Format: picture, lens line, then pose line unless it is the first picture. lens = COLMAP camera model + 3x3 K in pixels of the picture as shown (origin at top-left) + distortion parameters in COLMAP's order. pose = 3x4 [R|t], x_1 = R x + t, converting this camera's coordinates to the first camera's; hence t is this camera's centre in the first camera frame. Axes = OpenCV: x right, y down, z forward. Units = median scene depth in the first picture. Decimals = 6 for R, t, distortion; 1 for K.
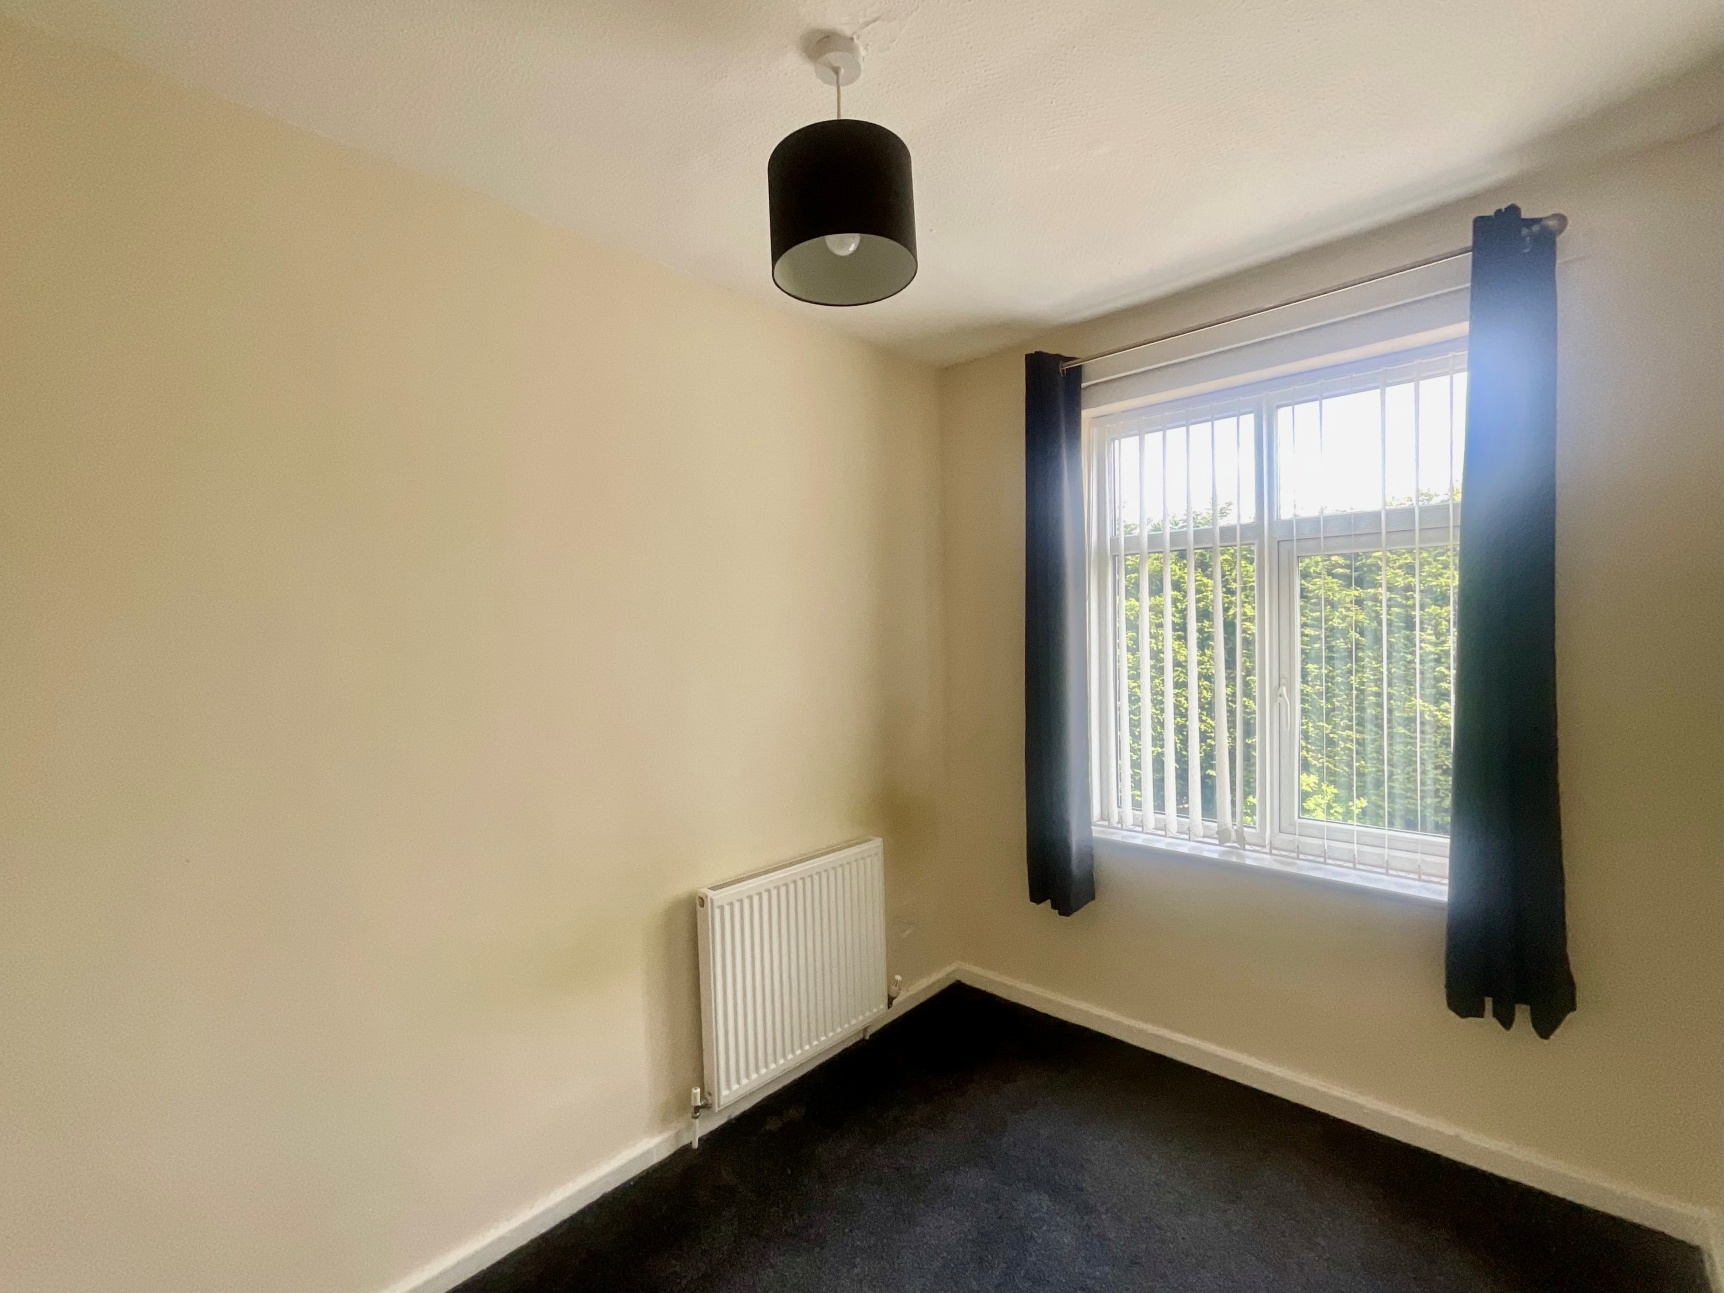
lens RADIAL K [[749.8, 0, 862.9], [0, 749.8, 656.7], [0, 0, 1]] dist [0.002217, -0.000088]
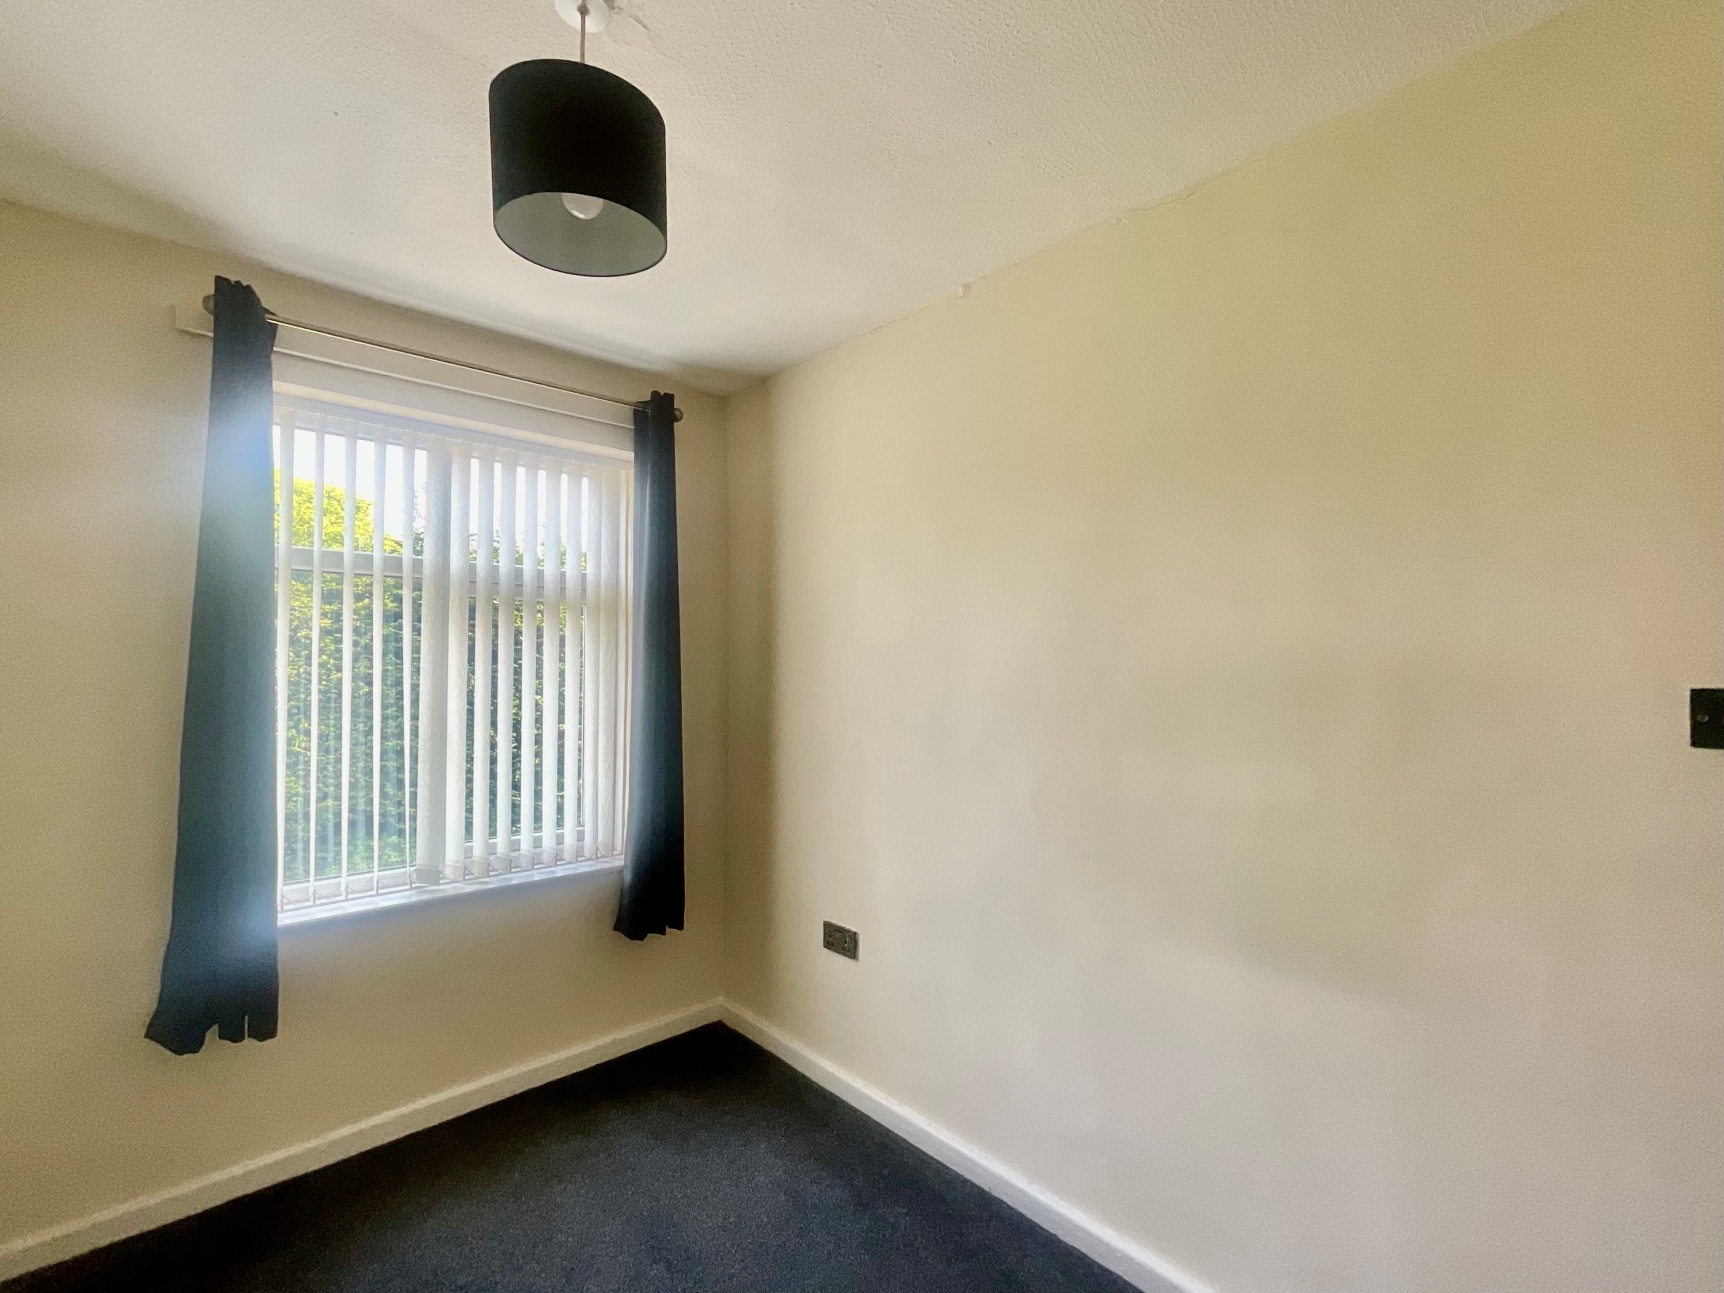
lens RADIAL K [[700.8, 0, 868.6], [0, 700.8, 644.7], [0, 0, 1]] dist [0.000842, 0.000084]
pose [[0.117104, 0.043214, 0.992179, -0.363193], [0.020540, 0.998734, -0.045924, -0.005085], [-0.992907, 0.025758, 0.116068, 0.313015]]
